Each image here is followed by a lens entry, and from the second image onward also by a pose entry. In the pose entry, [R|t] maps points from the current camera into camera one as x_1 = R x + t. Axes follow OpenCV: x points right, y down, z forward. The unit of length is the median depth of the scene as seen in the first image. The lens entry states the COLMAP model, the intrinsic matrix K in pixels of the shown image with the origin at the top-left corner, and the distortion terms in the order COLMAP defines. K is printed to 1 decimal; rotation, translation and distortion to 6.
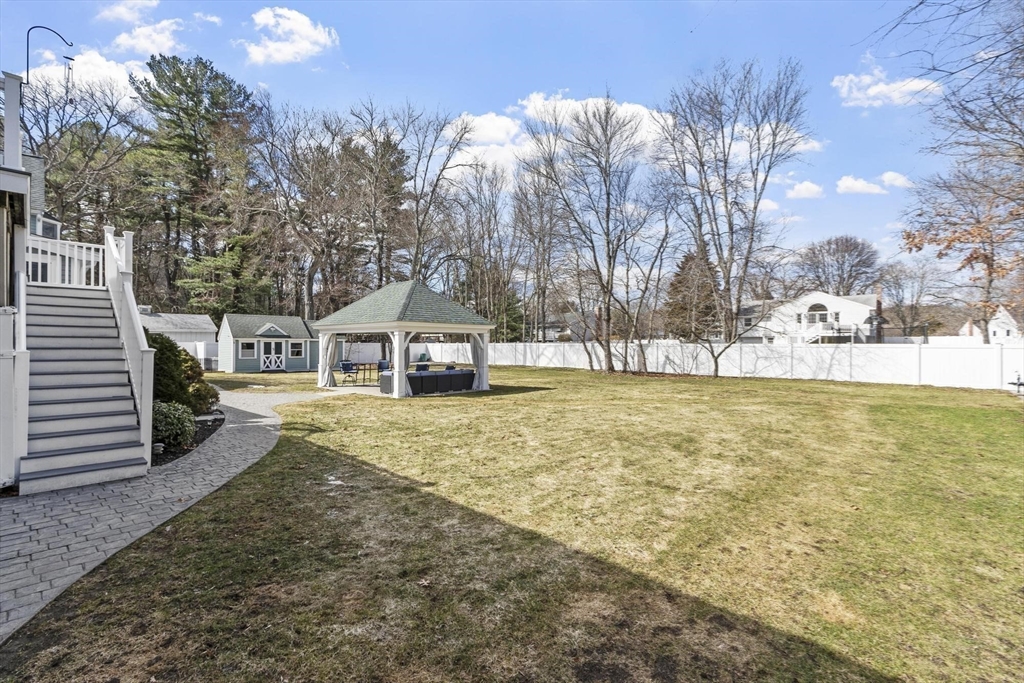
lens RADIAL K [[452.4, 0, 512.0], [0, 452.4, 341.5], [0, 0, 1]] dist [-0.000193, 0.000037]
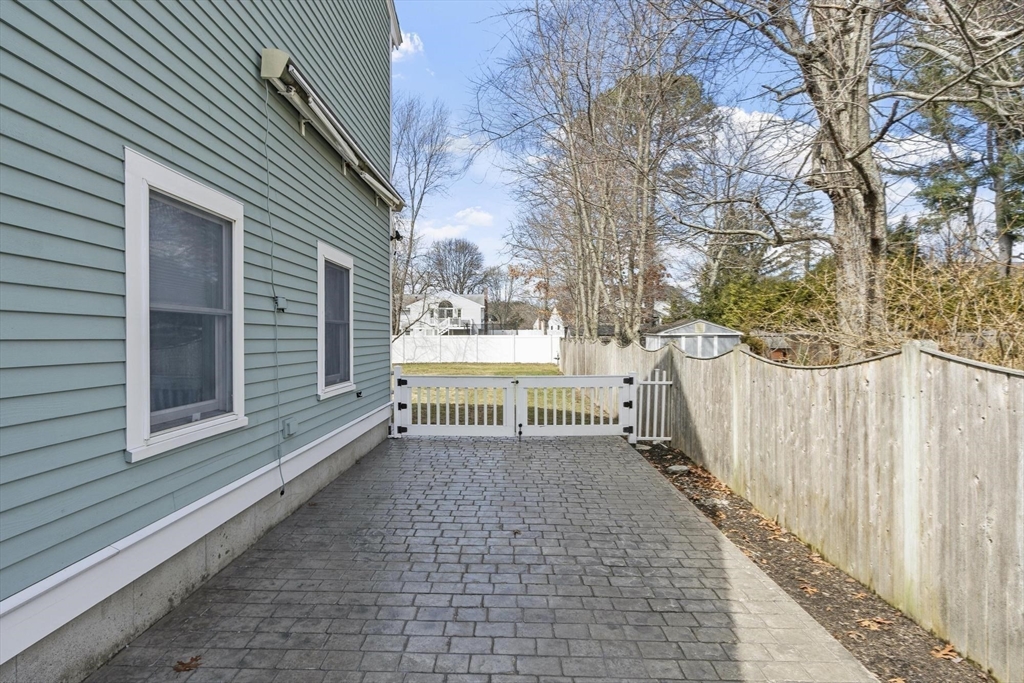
lens RADIAL K [[561.9, 0, 512.0], [0, 561.9, 341.5], [0, 0, 1]] dist [0.000085, -0.000033]
pose [[0.736939, -0.006297, 0.675930, -0.176243], [-0.003979, 0.999899, 0.013654, 0.000120], [-0.675948, -0.012752, 0.736839, -0.177519]]
